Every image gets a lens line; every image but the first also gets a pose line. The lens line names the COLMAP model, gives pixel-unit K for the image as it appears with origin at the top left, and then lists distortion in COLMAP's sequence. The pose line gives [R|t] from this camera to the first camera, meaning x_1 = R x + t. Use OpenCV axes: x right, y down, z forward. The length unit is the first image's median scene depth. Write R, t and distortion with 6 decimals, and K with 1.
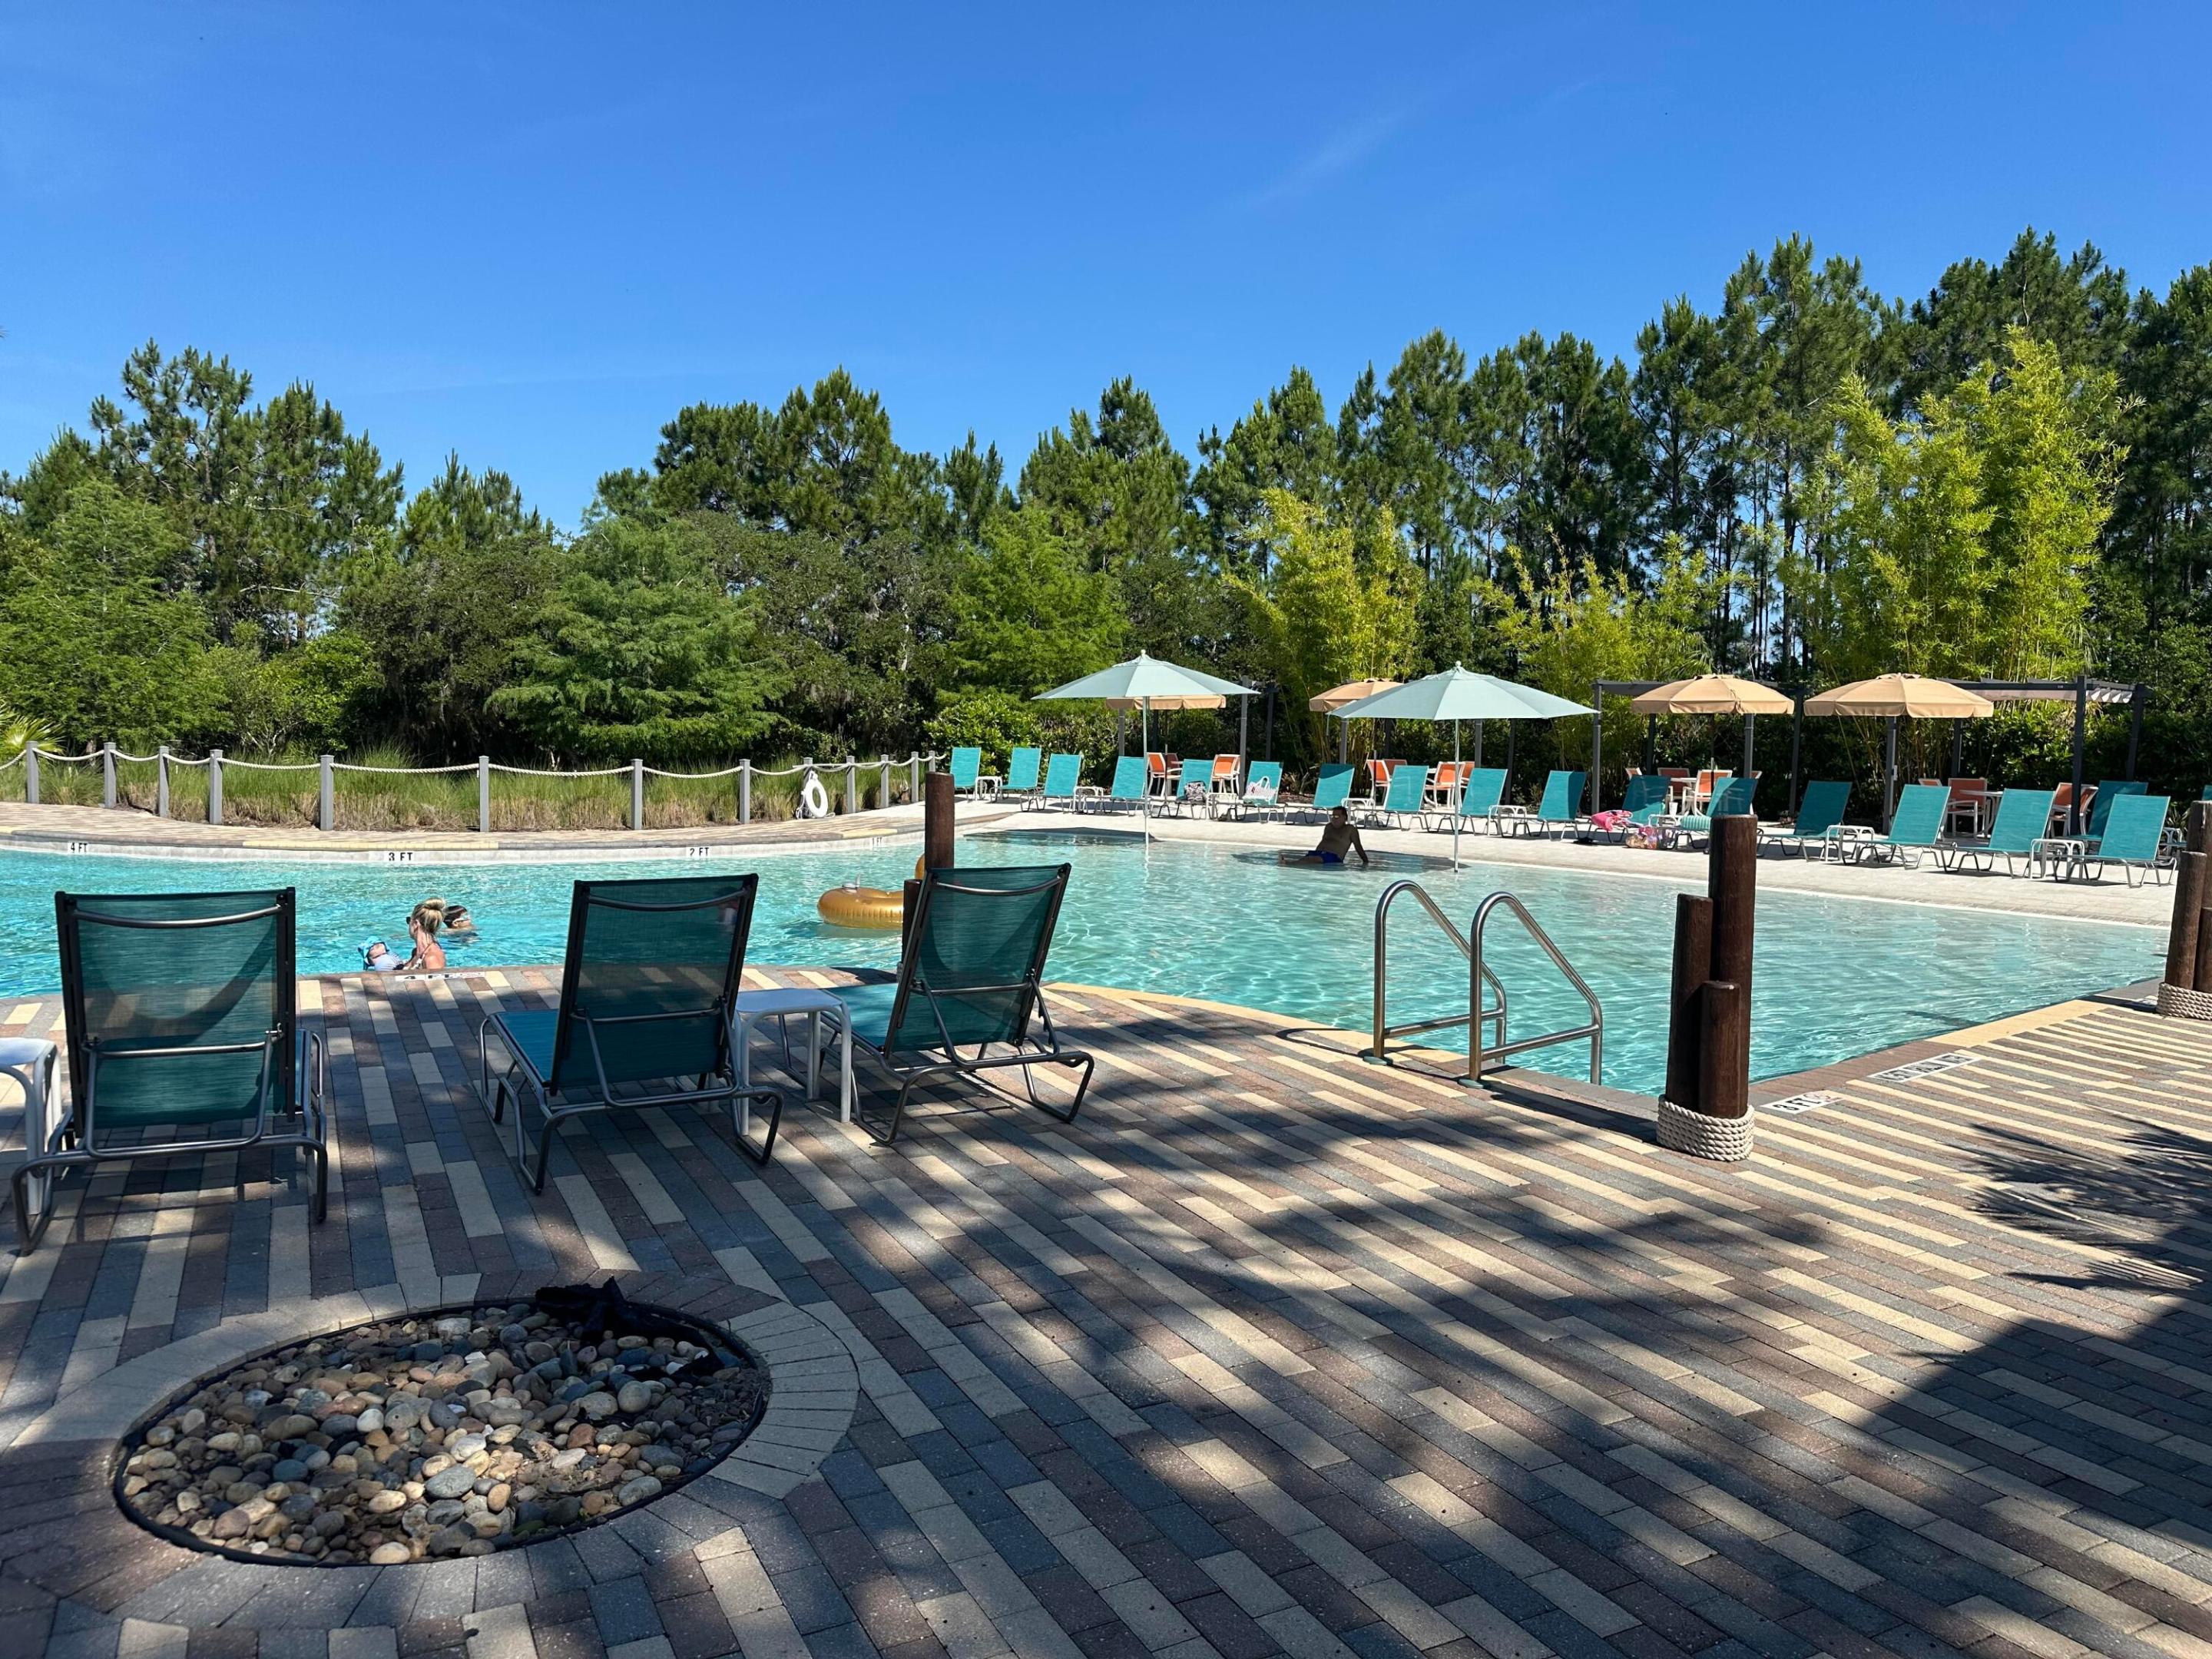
lens RADIAL K [[1547.9, 0, 1105.5], [0, 1547.9, 815.5], [0, 0, 1]] dist [-0.010476, -0.006354]
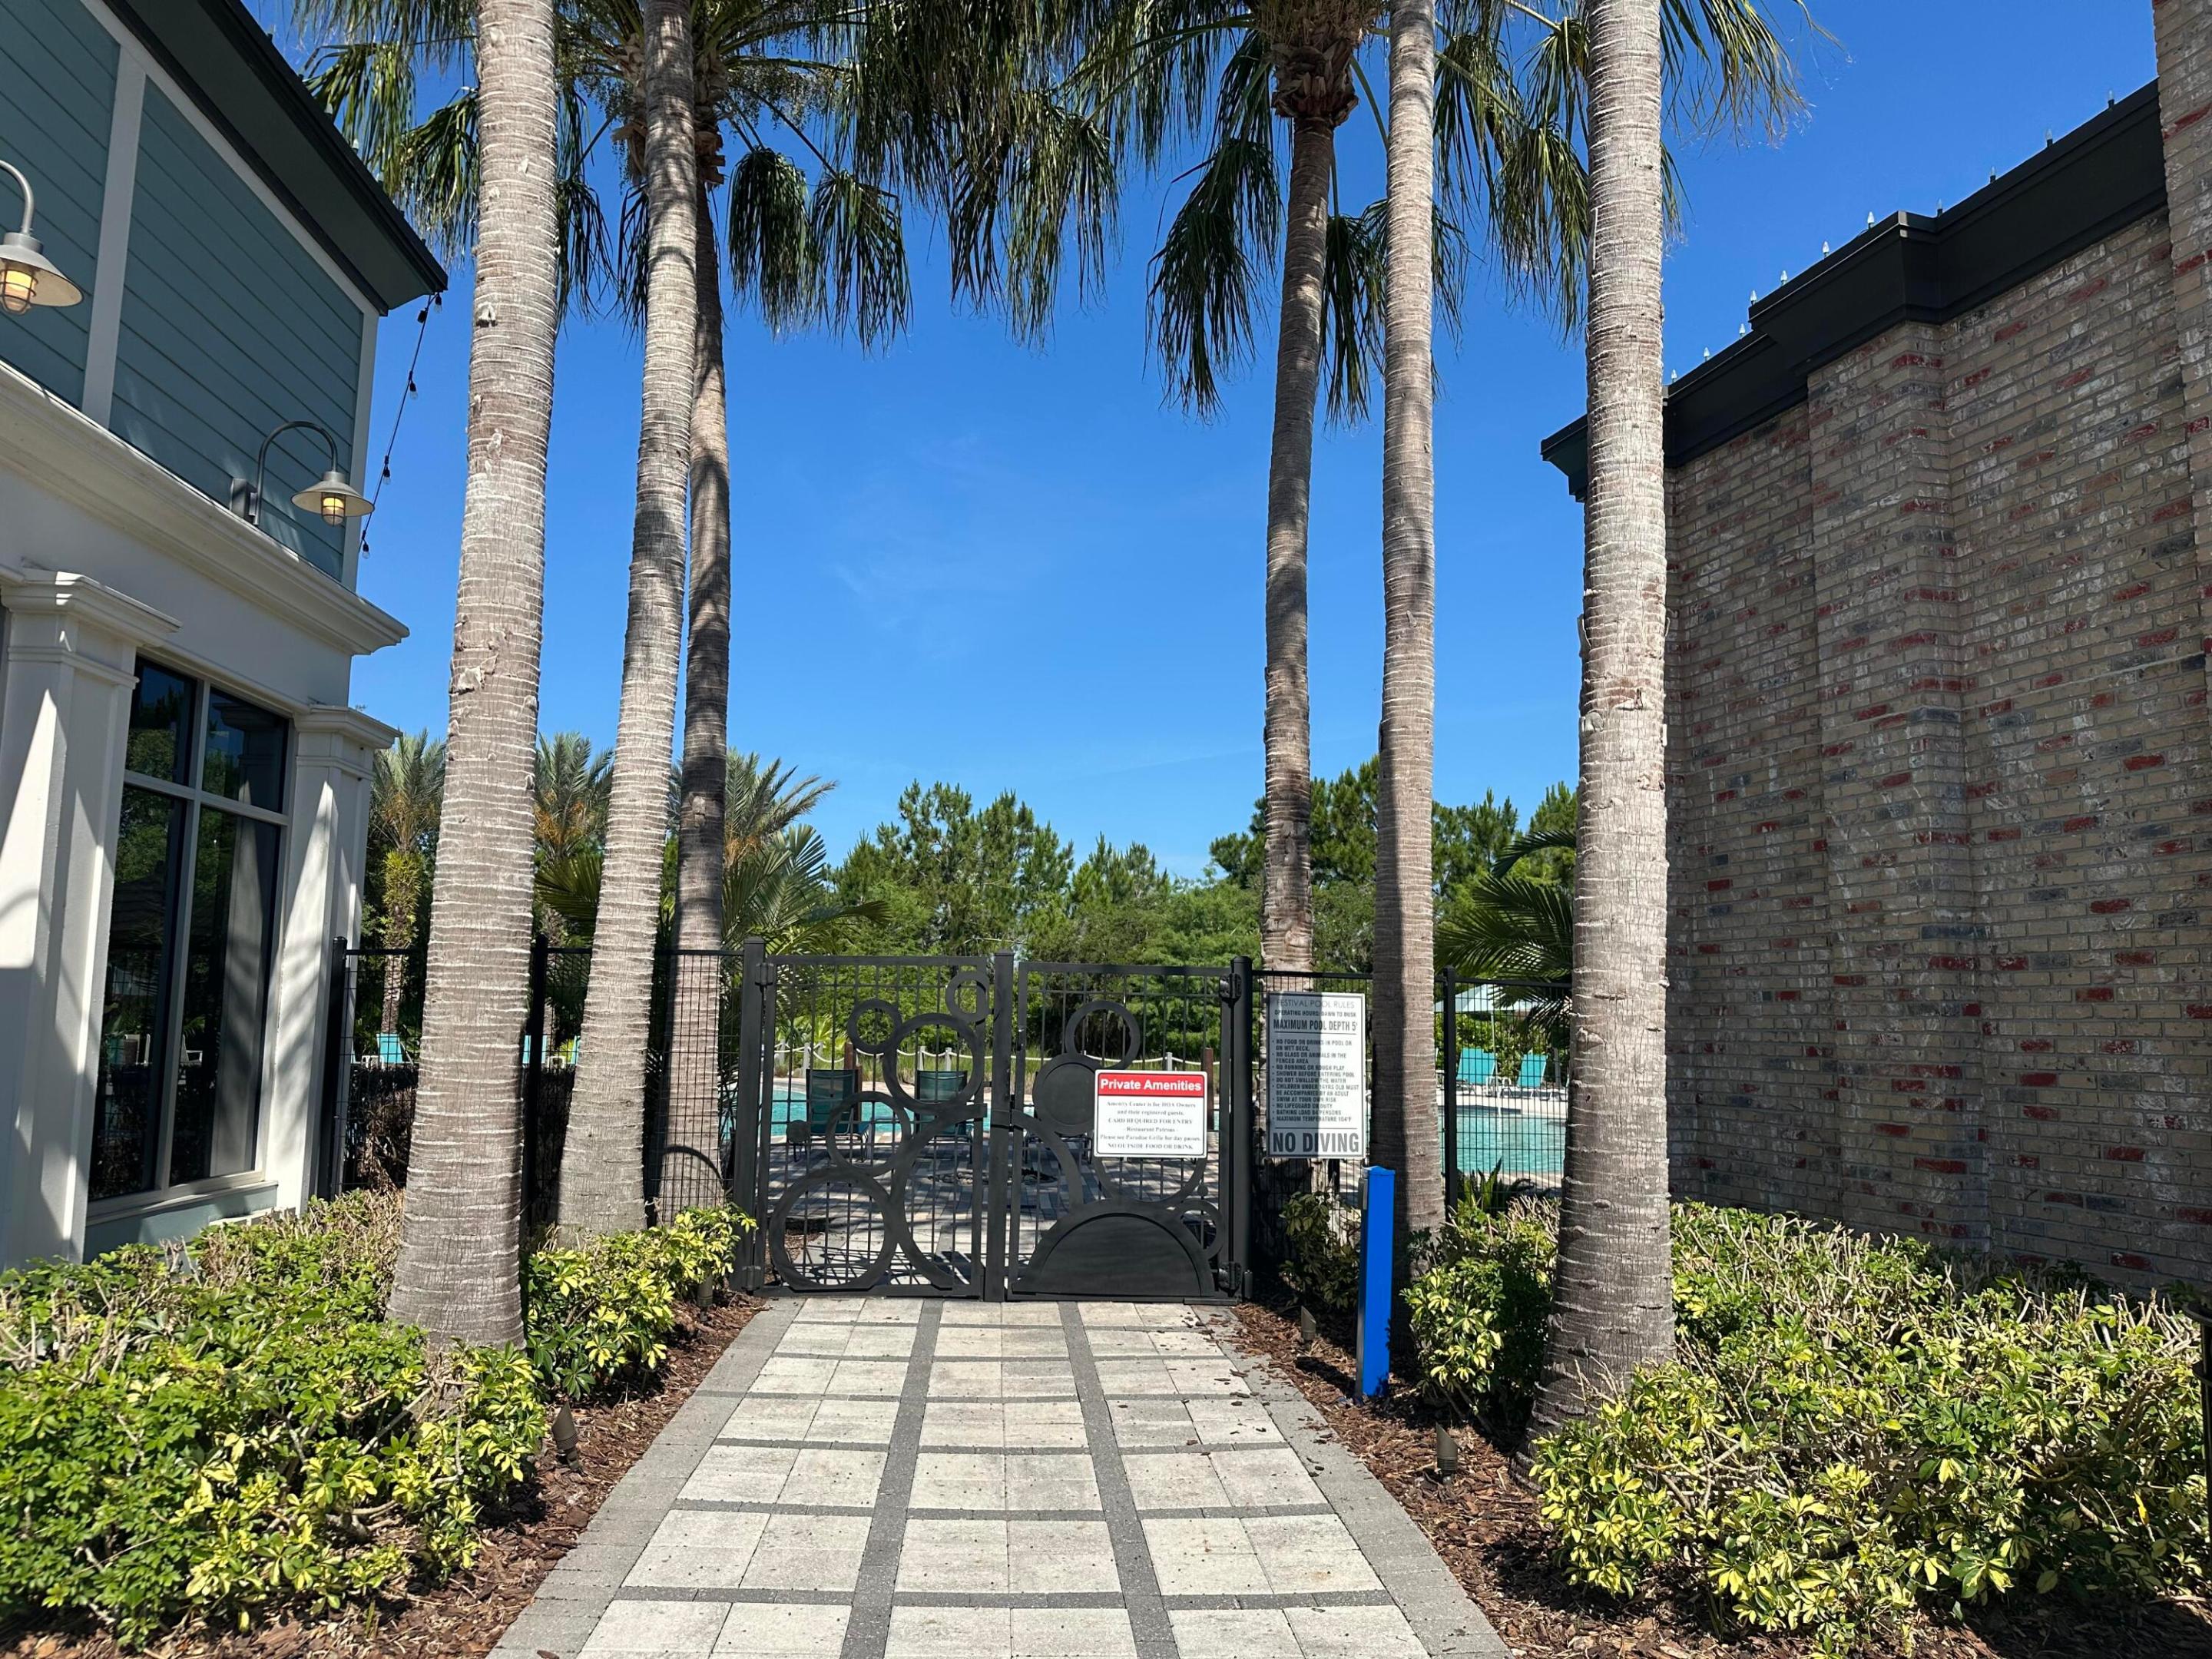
lens RADIAL K [[1547.9, 0, 1105.5], [0, 1547.9, 815.5], [0, 0, 1]] dist [-0.010476, -0.006354]
pose [[0.910787, -0.070689, -0.406779, 0.141290], [-0.010959, 0.980748, -0.194970, 0.016598], [0.412730, 0.182034, 0.892478, -0.233695]]
